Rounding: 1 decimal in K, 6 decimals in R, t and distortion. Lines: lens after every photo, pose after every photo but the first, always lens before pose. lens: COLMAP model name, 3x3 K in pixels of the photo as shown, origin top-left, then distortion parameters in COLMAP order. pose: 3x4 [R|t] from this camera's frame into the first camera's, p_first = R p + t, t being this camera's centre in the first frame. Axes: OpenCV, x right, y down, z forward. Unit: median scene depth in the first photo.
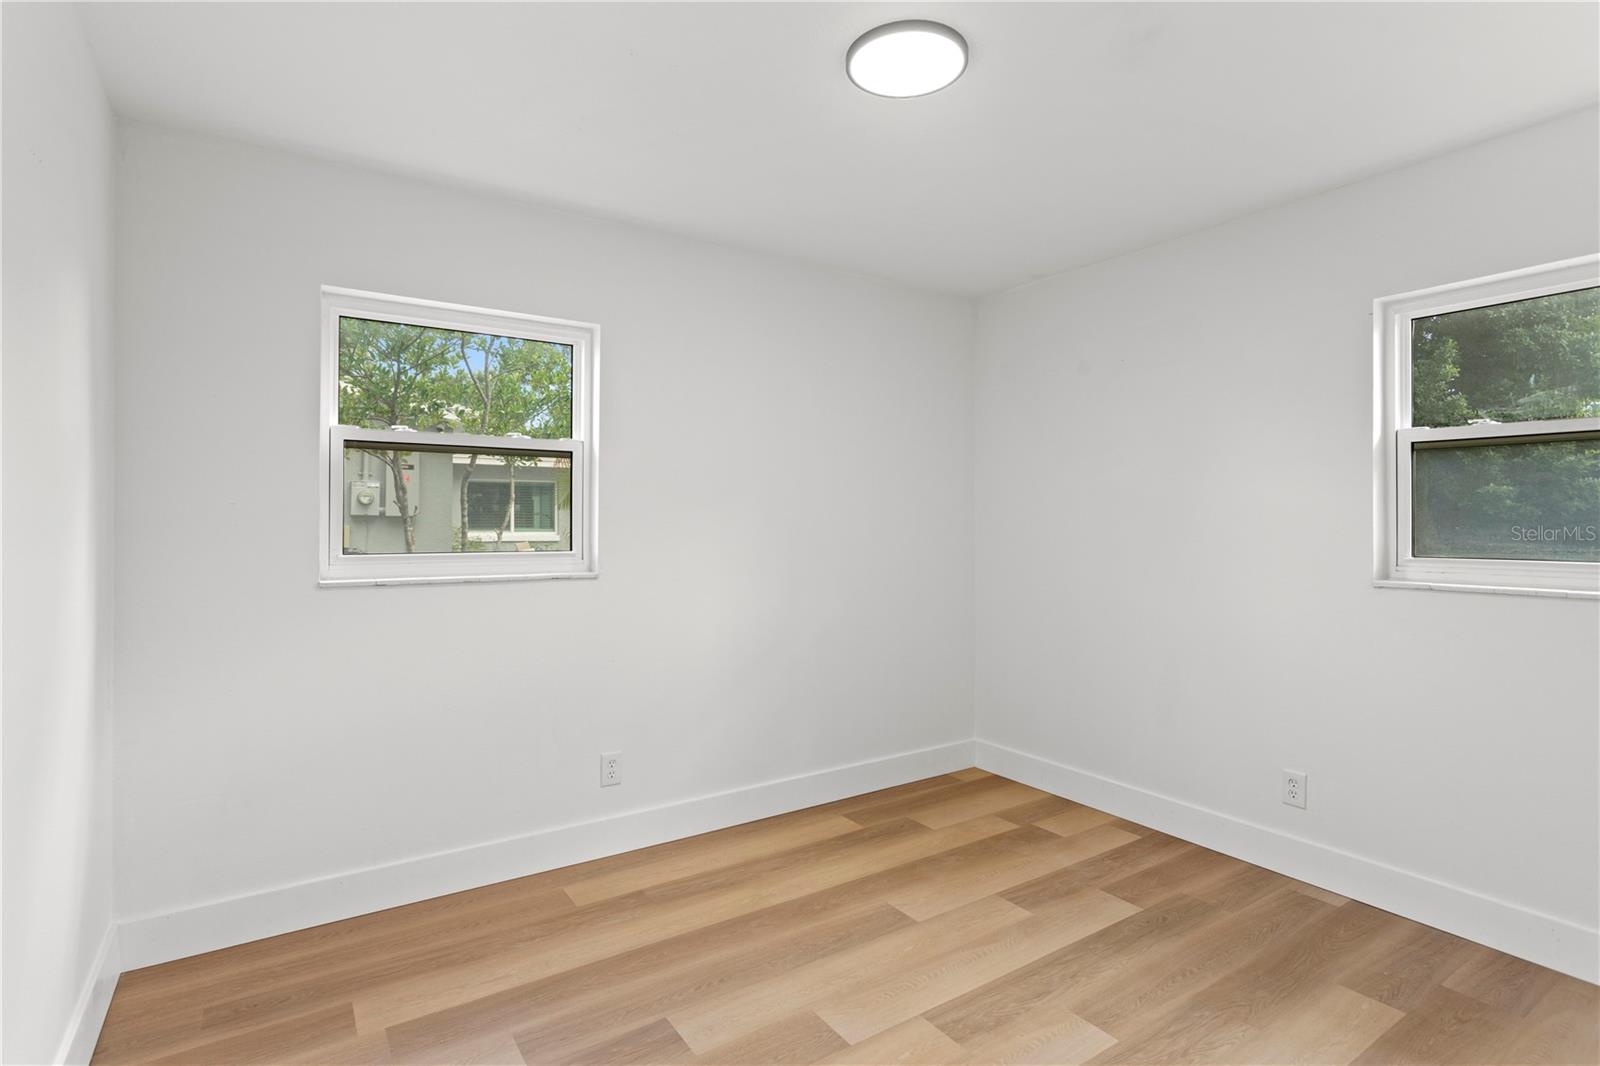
lens RADIAL K [[793.0, 0, 808.6], [0, 793.0, 526.6], [0, 0, 1]] dist [0.004833, 0.001037]
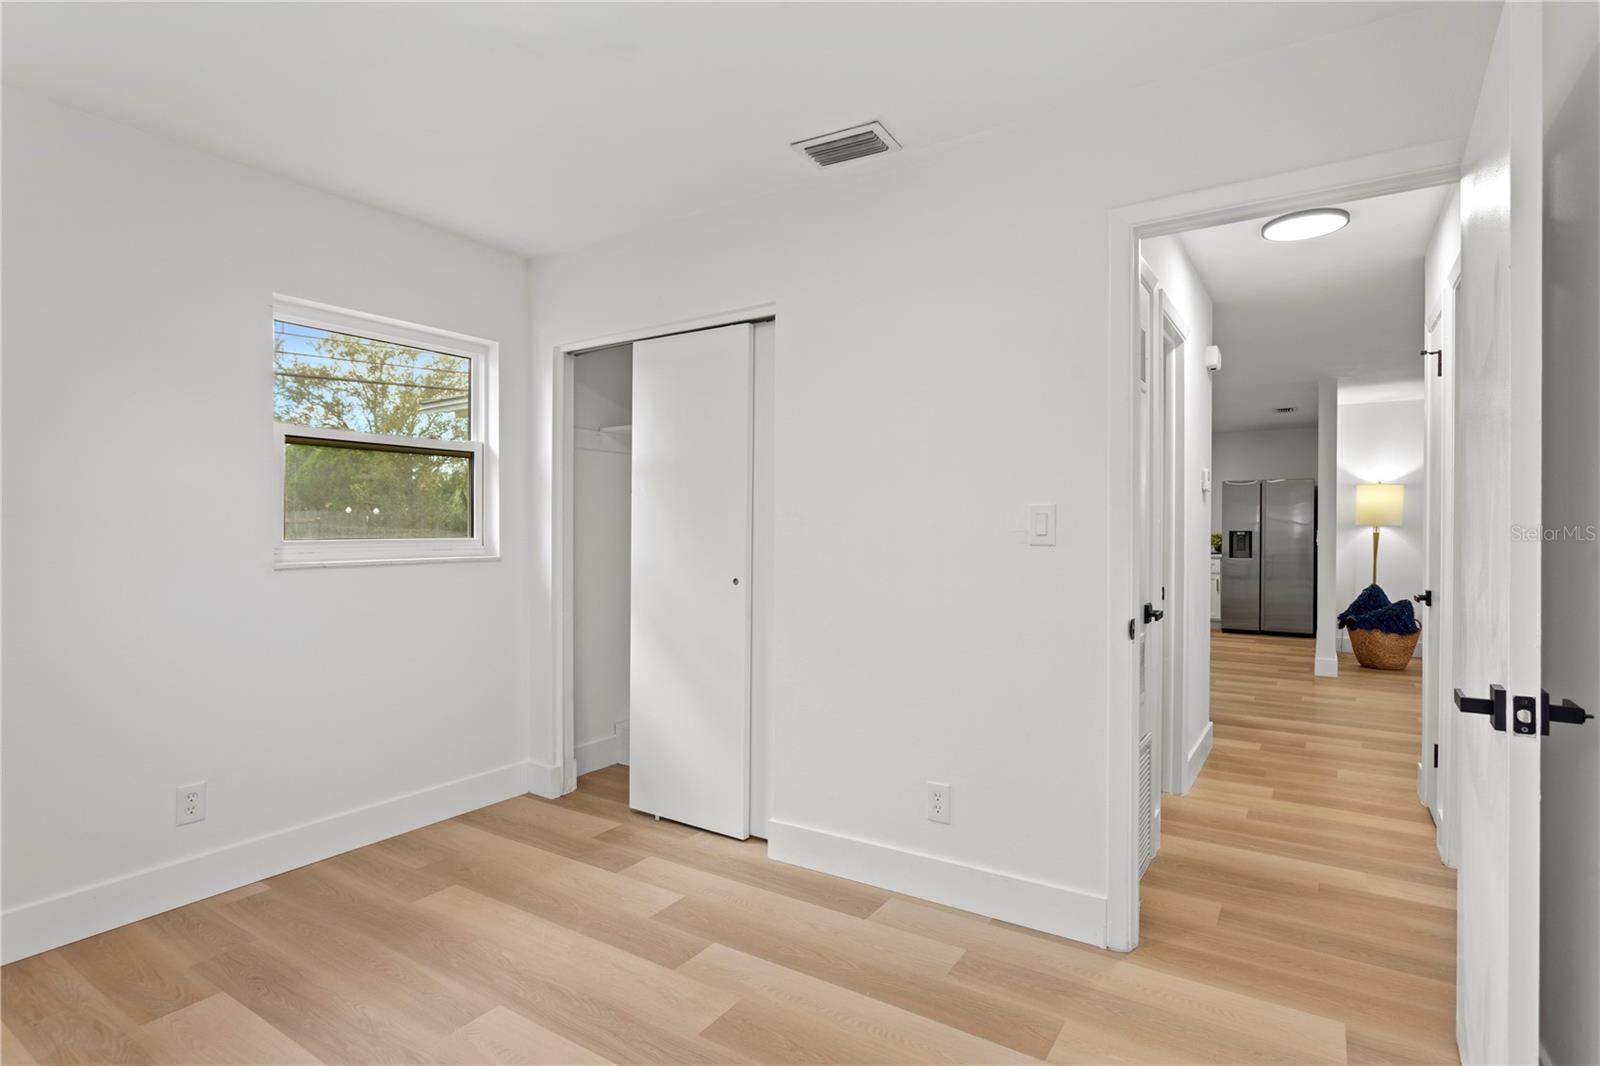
lens RADIAL K [[793.0, 0, 804.5], [0, 793.0, 532.6], [0, 0, 1]] dist [0.004833, 0.001037]
pose [[-0.384059, -0.000227, 0.923309, -0.538819], [0.008765, 0.999954, 0.003892, 0.032139], [-0.923267, 0.009588, -0.384039, 0.790831]]
